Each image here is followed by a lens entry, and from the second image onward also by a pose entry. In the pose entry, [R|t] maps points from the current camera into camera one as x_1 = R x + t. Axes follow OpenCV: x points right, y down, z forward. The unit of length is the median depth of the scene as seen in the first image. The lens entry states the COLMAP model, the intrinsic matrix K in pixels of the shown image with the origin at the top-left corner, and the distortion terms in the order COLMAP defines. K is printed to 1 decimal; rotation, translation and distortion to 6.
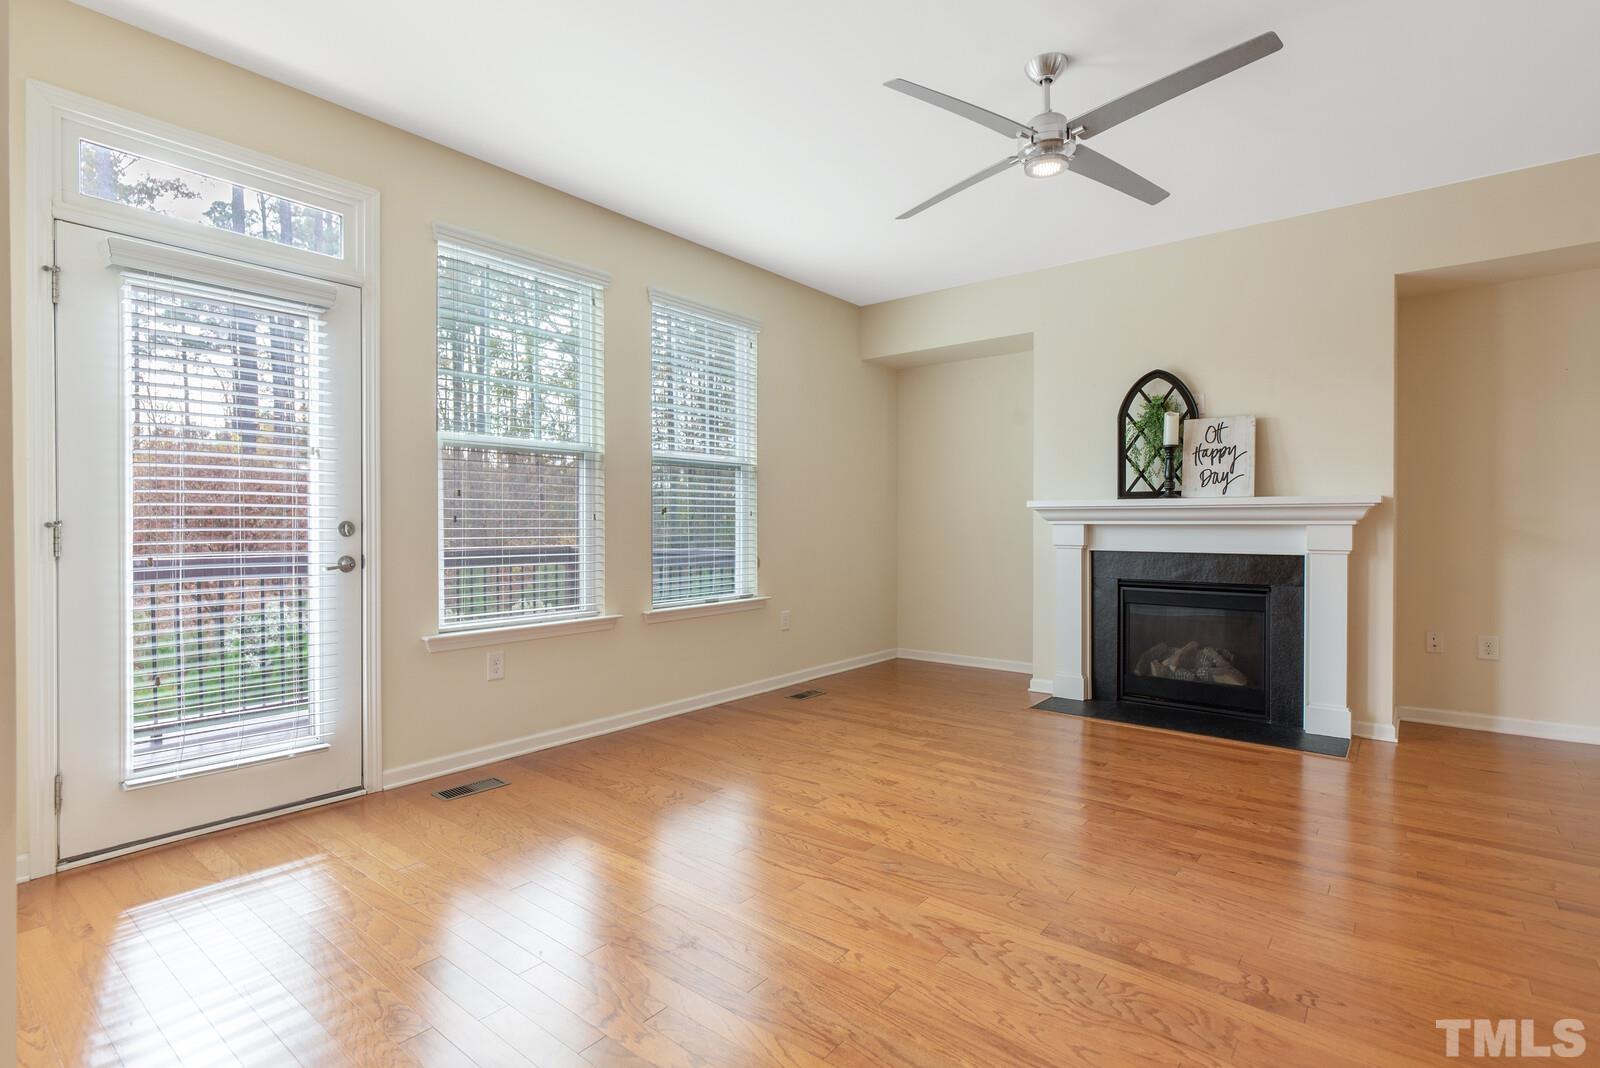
lens RADIAL K [[776.3, 0, 781.7], [0, 776.3, 533.2], [0, 0, 1]] dist [-0.001686, -0.000111]
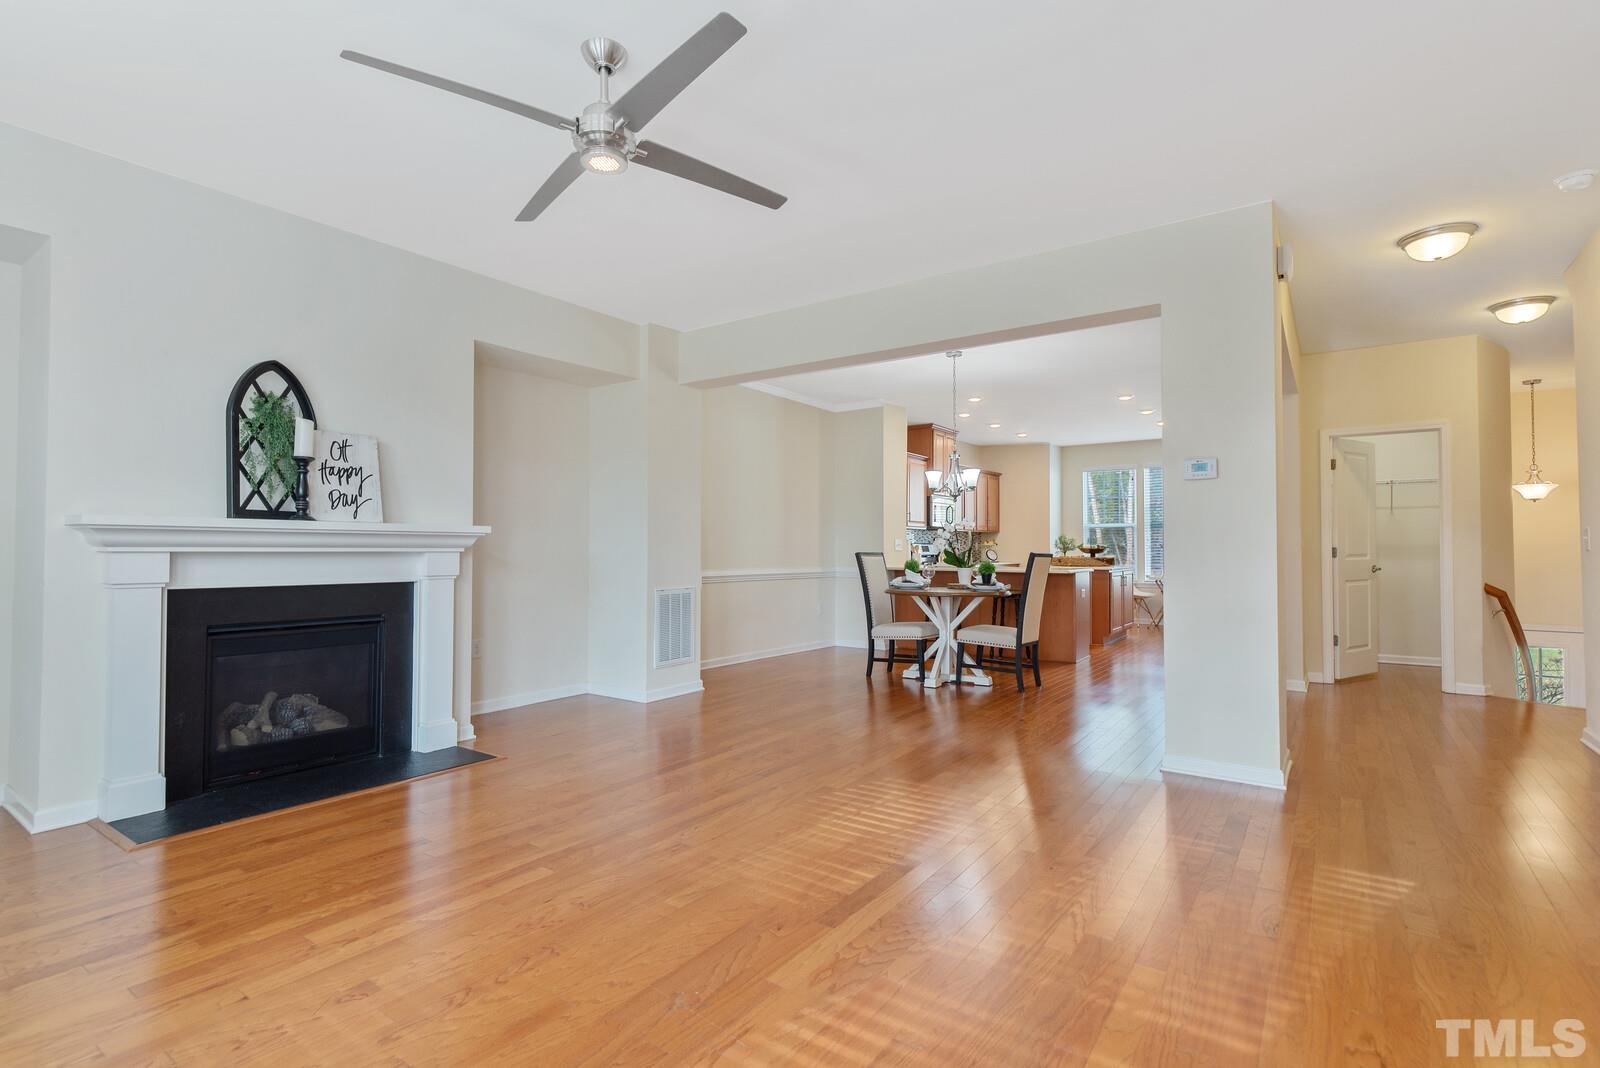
lens RADIAL K [[776.3, 0, 781.7], [0, 776.3, 533.2], [0, 0, 1]] dist [-0.001686, -0.000111]
pose [[-0.067815, 0.021872, 0.997458, -0.371536], [0.010156, 0.999723, -0.021231, -0.008620], [-0.997646, 0.008691, -0.068019, 0.554148]]
